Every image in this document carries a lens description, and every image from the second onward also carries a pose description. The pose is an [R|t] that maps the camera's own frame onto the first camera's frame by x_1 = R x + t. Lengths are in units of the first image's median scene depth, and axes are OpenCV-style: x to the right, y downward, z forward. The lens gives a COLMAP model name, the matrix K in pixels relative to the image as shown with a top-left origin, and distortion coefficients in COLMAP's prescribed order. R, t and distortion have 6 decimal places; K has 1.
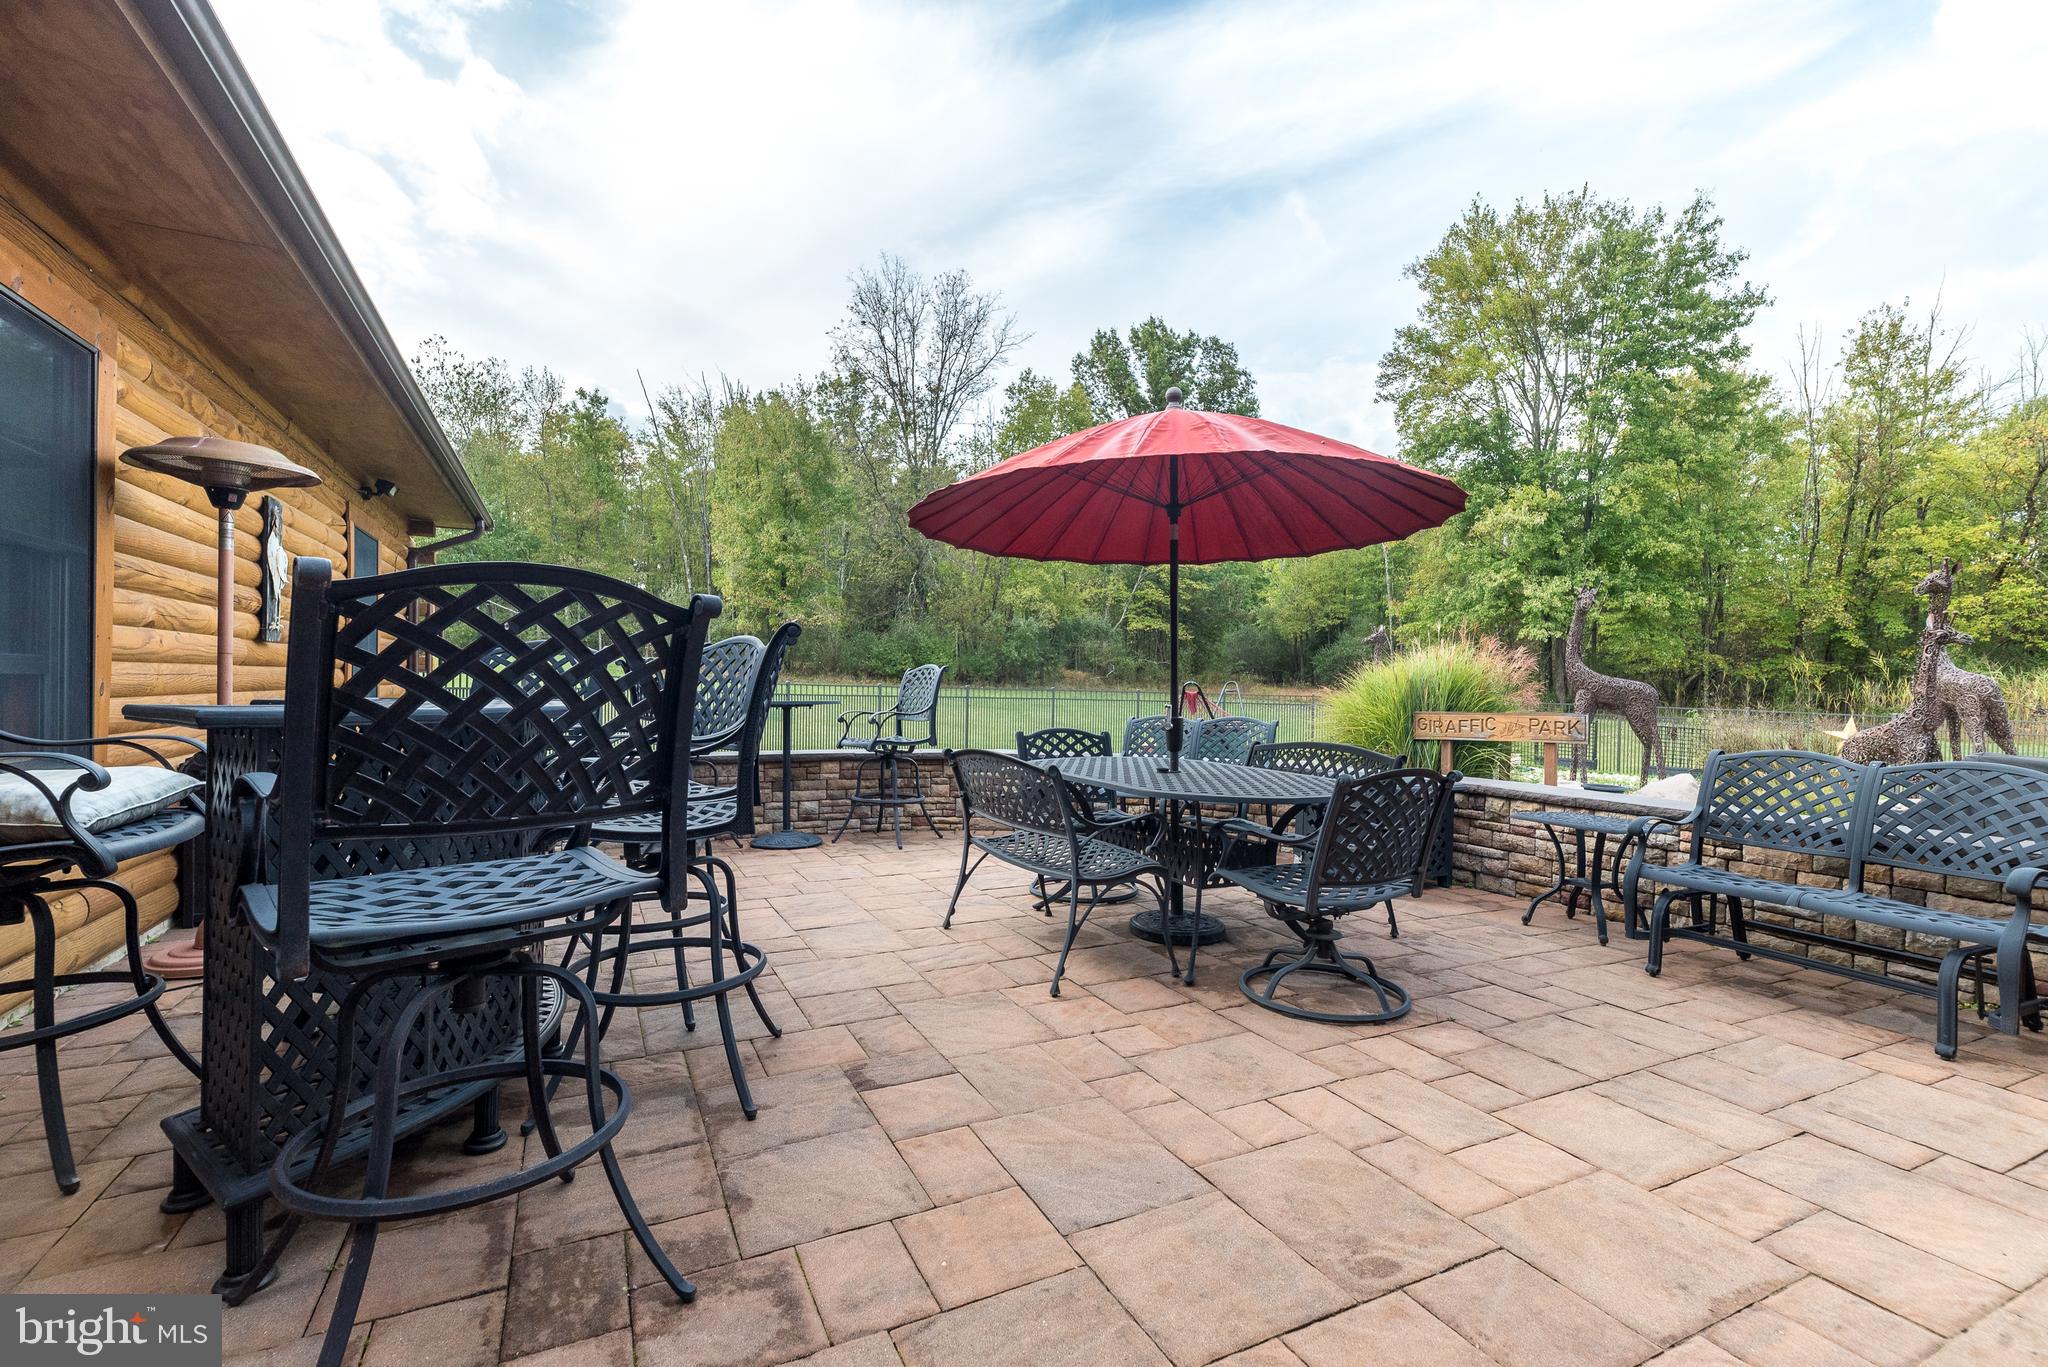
lens RADIAL K [[888.3, 0, 1024.0], [0, 888.3, 683.5], [0, 0, 1]] dist [0.011643, 0.000234]
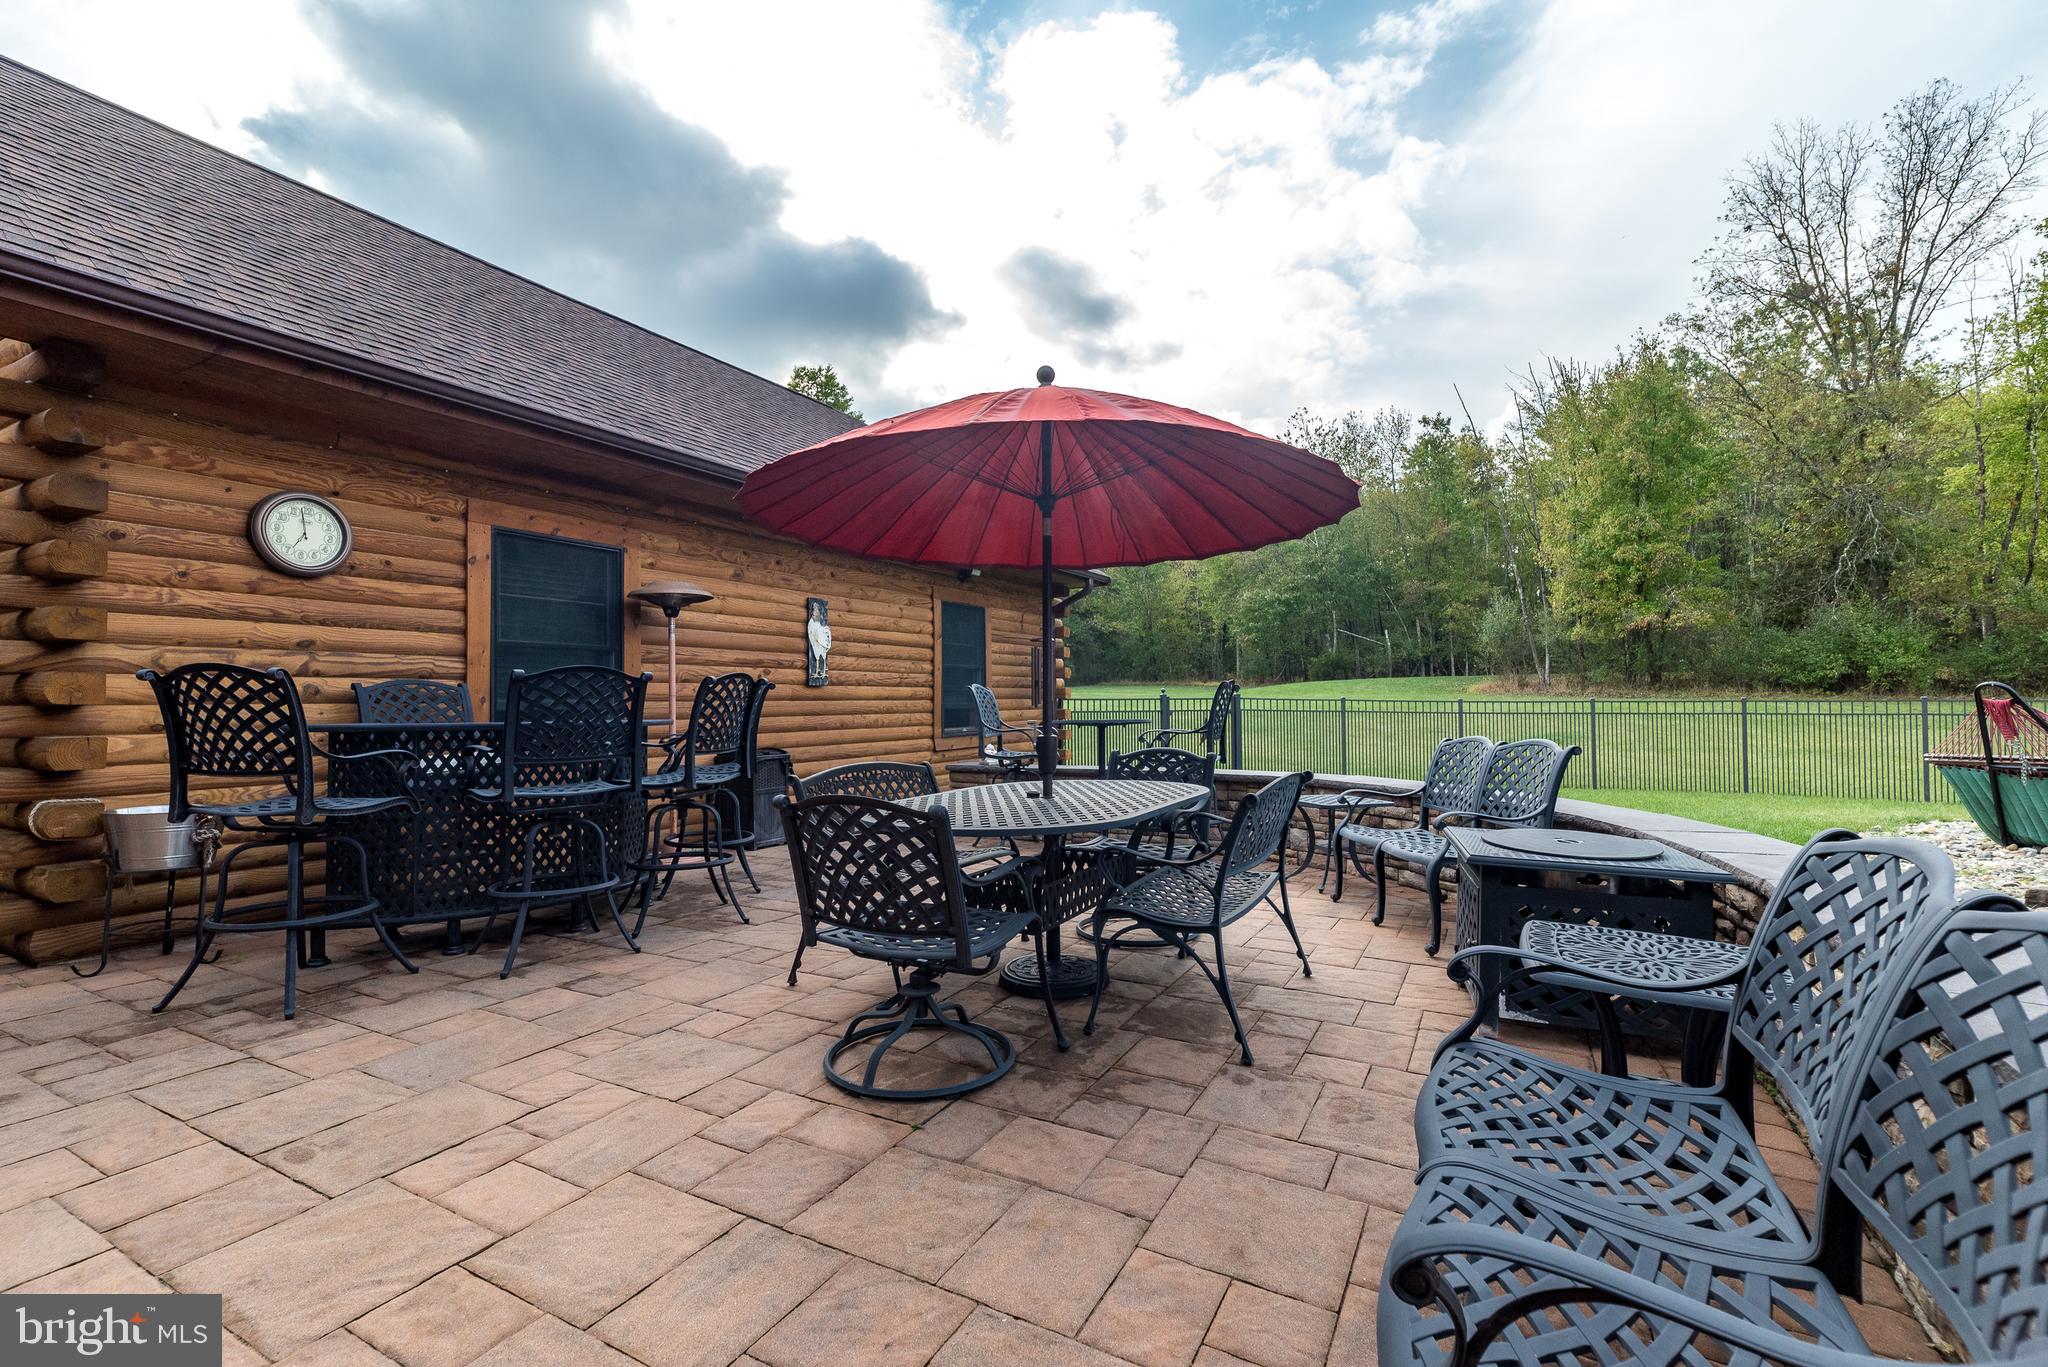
lens RADIAL K [[893.2, 0, 1023.5], [0, 893.2, 670.6], [0, 0, 1]] dist [0.012384, 0.000173]
pose [[0.567412, -0.051685, -0.821810, 0.911941], [0.020424, 0.998605, -0.048702, 0.018224], [0.823181, 0.010849, 0.567676, 0.486834]]
